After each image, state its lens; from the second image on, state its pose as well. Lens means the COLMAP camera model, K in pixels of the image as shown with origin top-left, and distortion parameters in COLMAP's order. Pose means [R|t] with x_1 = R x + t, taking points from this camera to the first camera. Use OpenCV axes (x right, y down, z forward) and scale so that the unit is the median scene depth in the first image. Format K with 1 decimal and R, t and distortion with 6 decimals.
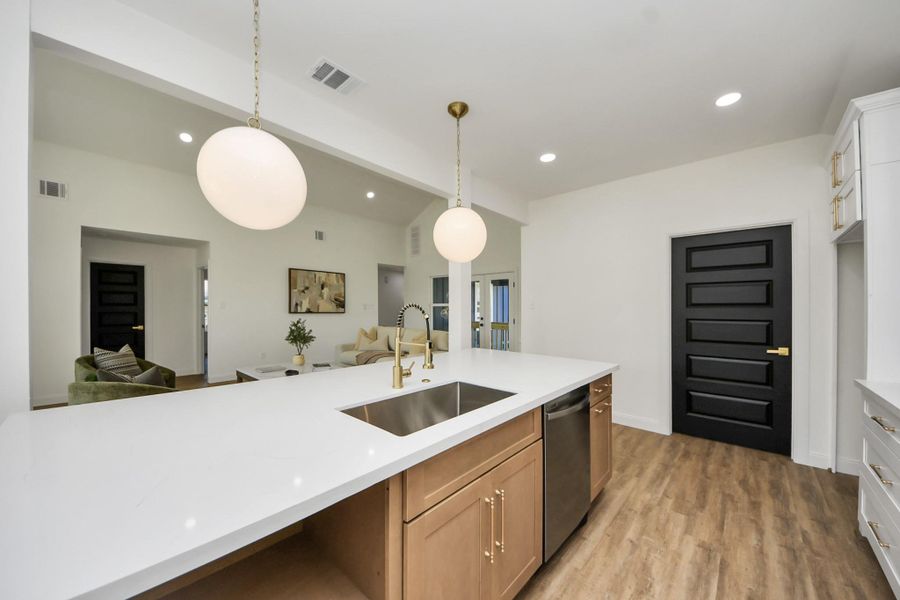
lens RADIAL K [[336.1, 0, 451.2], [0, 336.1, 308.1], [0, 0, 1]] dist [0.019746, -0.015134]
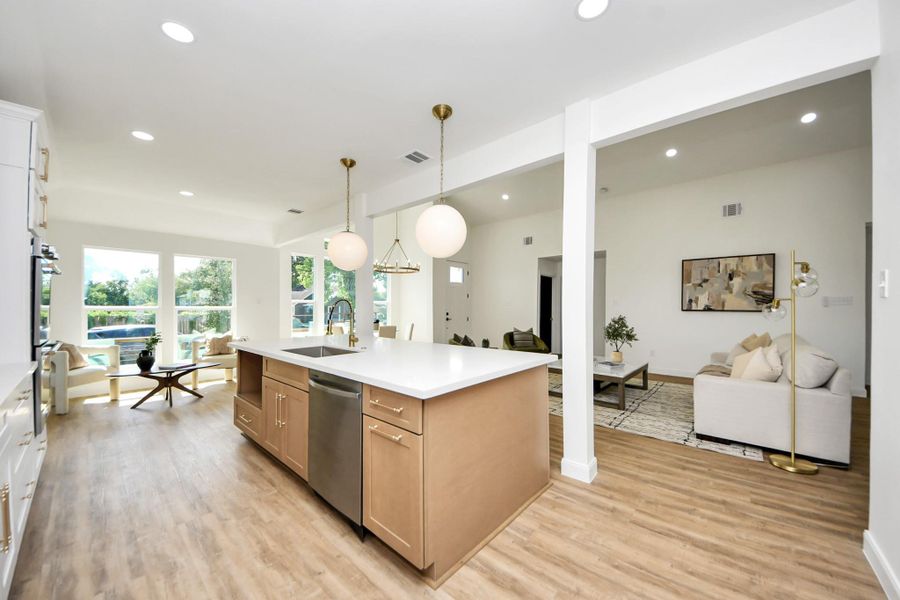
lens RADIAL K [[327.4, 0, 450.9], [0, 327.4, 305.3], [0, 0, 1]] dist [0.016999, -0.014457]
pose [[-0.016141, -0.007221, -0.999844, 0.403506], [-0.000059, 0.999974, -0.007221, 0.007621], [0.999870, -0.000058, -0.016141, 0.399665]]
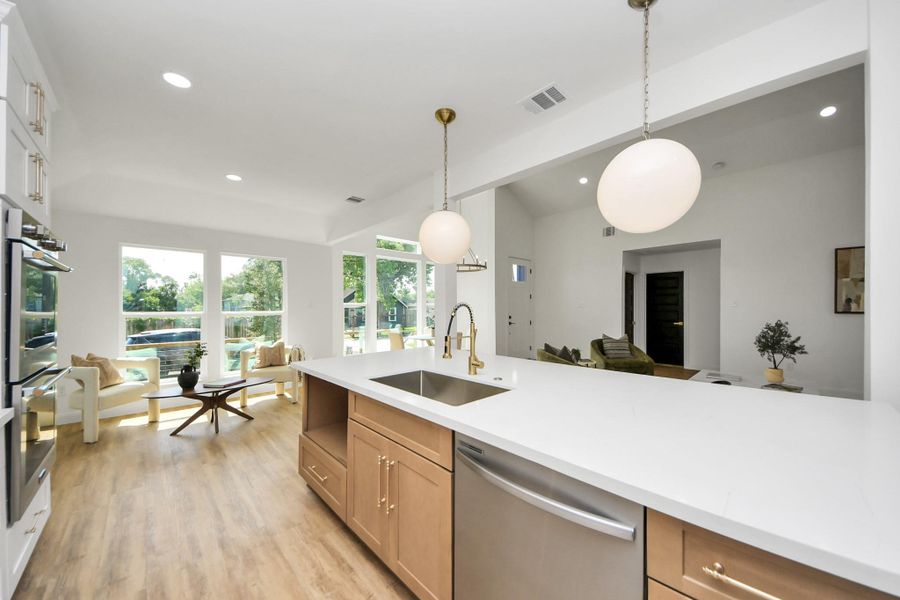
lens RADIAL K [[318.8, 0, 453.6], [0, 318.8, 304.7], [0, 0, 1]] dist [0.021227, -0.013103]
pose [[-0.087729, -0.012175, -0.996070, 0.252713], [0.006209, 0.999899, -0.012769, 0.001544], [0.996125, -0.007305, -0.087645, 0.268011]]
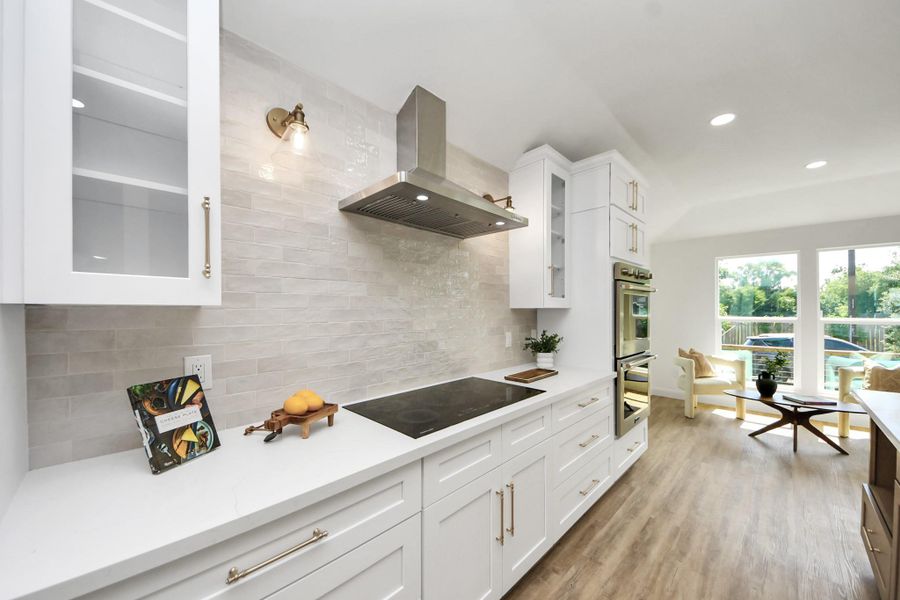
lens RADIAL K [[330.9, 0, 448.3], [0, 330.9, 307.1], [0, 0, 1]] dist [0.022833, -0.015190]
pose [[-0.997809, 0.001054, 0.066145, 0.245171], [0.000212, 0.999919, -0.012729, -0.008388], [-0.066153, -0.012688, -0.997729, 0.370414]]
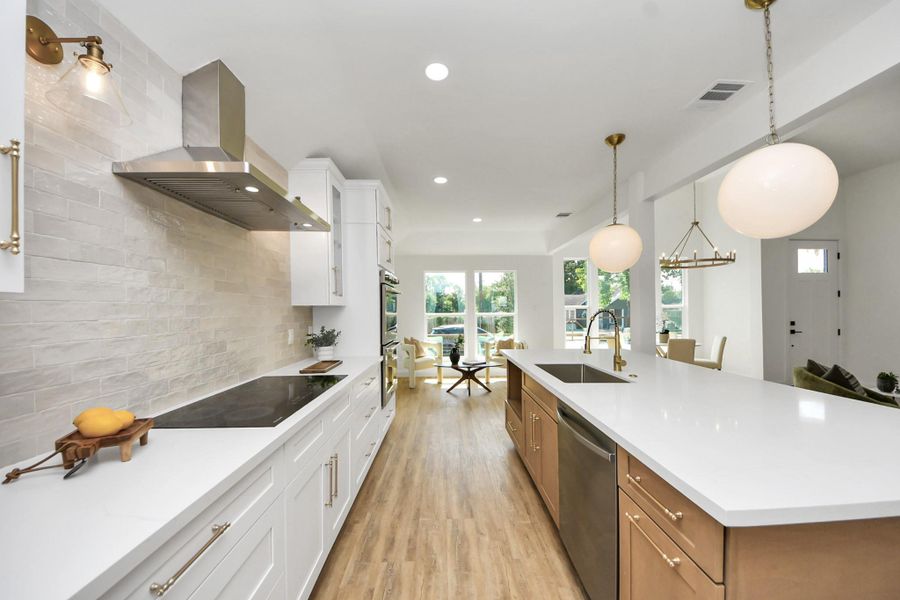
lens RADIAL K [[327.4, 0, 450.9], [0, 327.4, 305.3], [0, 0, 1]] dist [0.016999, -0.014457]
pose [[-0.740114, -0.004357, -0.672467, 0.328390], [0.008701, 0.999833, -0.016054, -0.003998], [0.672425, -0.017733, -0.739953, 0.397508]]
